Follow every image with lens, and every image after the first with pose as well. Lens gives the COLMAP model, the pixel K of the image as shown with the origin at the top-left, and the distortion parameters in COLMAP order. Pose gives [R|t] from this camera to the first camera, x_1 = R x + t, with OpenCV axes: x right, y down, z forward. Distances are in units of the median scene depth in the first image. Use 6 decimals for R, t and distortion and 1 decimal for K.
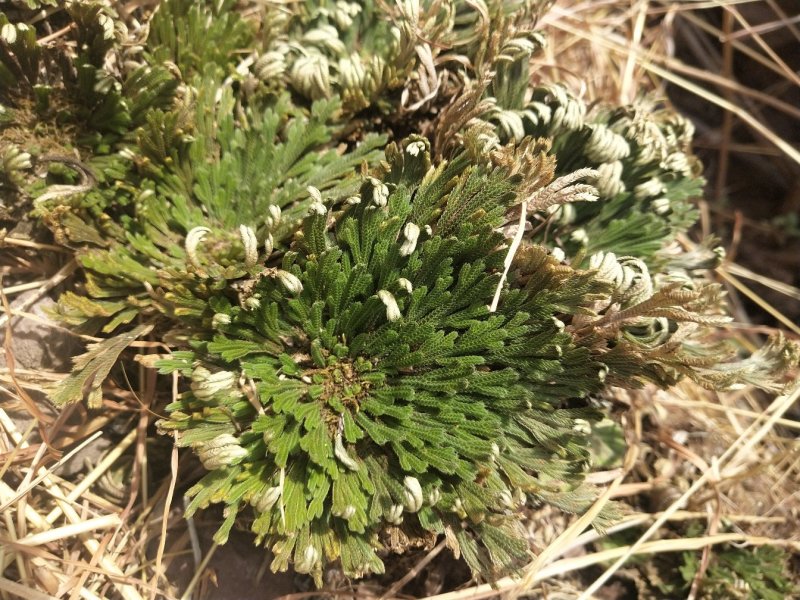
lens RADIAL K [[647.5, 0, 400.0], [0, 647.5, 300.0], [0, 0, 1]] dist [-0.016757, 0.048601]
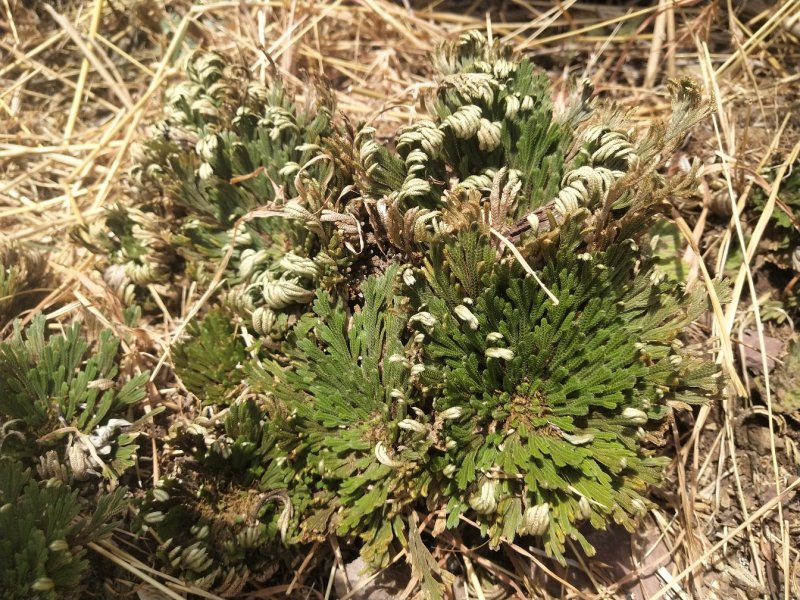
lens RADIAL K [[667.1, 0, 400.5], [0, 667.1, 282.8], [0, 0, 1]] dist [0.002352, 0.020211]
pose [[0.509426, -0.858956, -0.051766, 0.070931], [0.859545, 0.505076, 0.077982, -0.331042], [-0.040837, -0.084221, 0.995610, -0.310431]]
